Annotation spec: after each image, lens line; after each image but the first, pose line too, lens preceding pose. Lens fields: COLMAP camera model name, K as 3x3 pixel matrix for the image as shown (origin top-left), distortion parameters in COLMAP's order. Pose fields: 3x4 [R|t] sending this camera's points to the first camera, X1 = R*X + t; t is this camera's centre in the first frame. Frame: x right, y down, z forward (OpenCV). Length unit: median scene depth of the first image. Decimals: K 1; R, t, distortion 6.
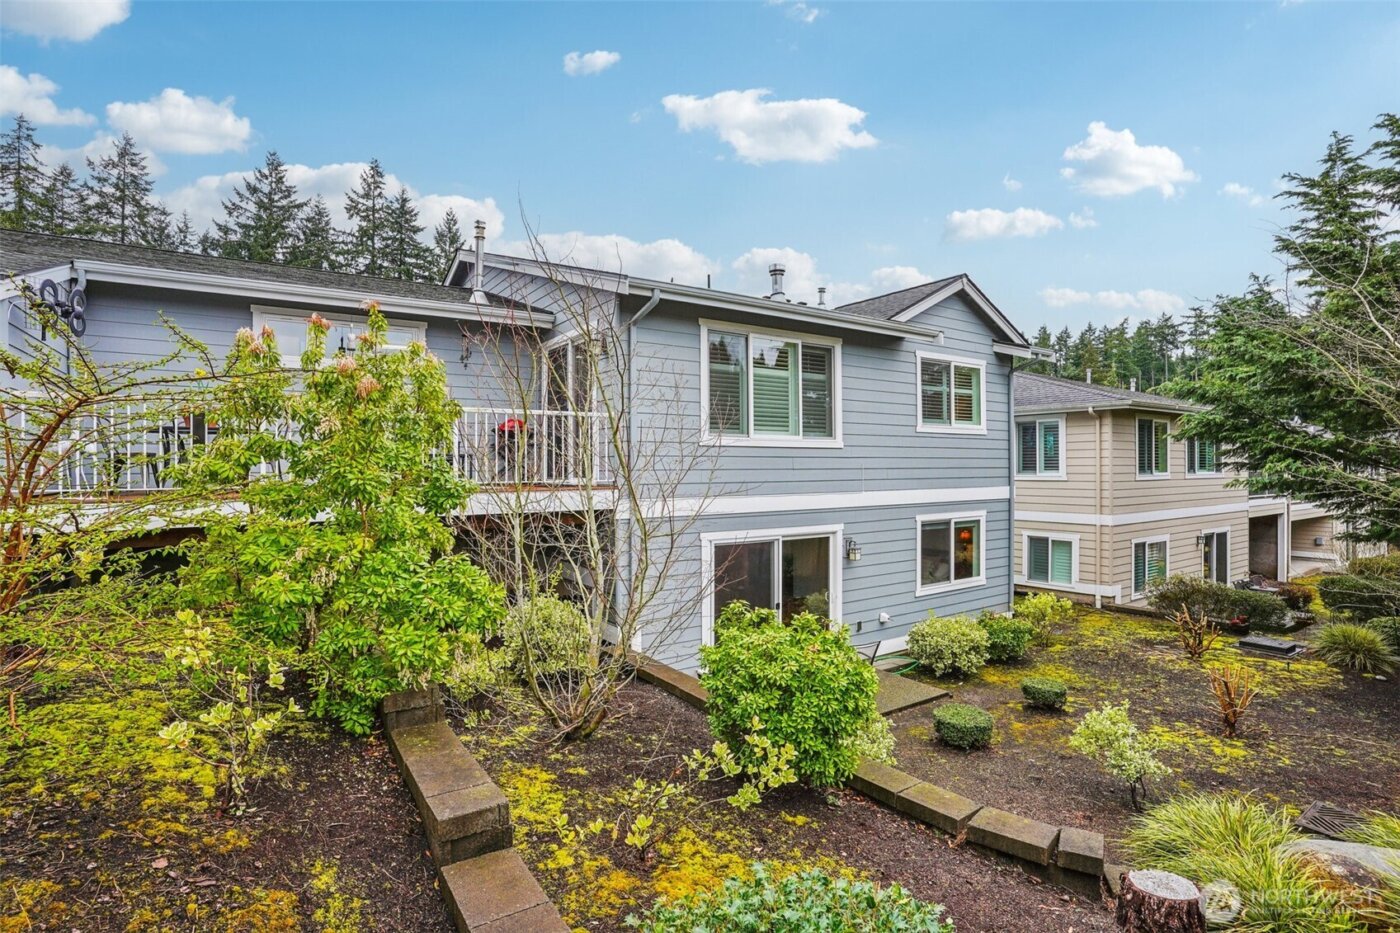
lens RADIAL K [[675.4, 0, 700.0], [0, 675.4, 466.5], [0, 0, 1]] dist [0.000789, 0.000100]
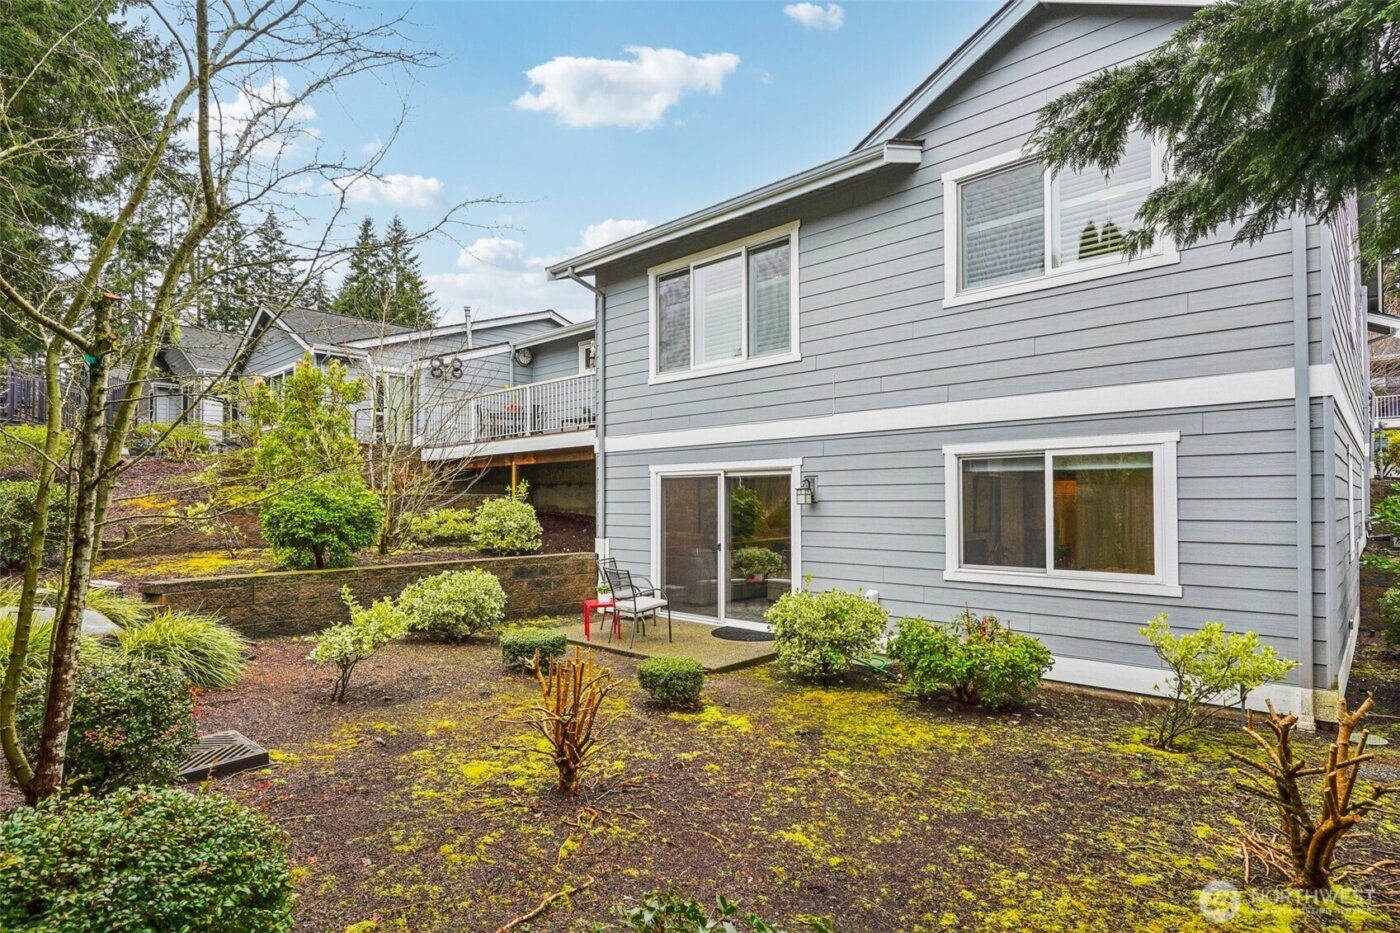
lens RADIAL K [[722.6, 0, 700.0], [0, 722.6, 466.5], [0, 0, 1]] dist [0.000630, 0.000270]
pose [[0.222530, -0.039664, -0.974119, 0.989065], [0.007713, 0.999212, -0.038924, 0.126630], [0.974895, 0.001149, 0.222661, 0.712473]]
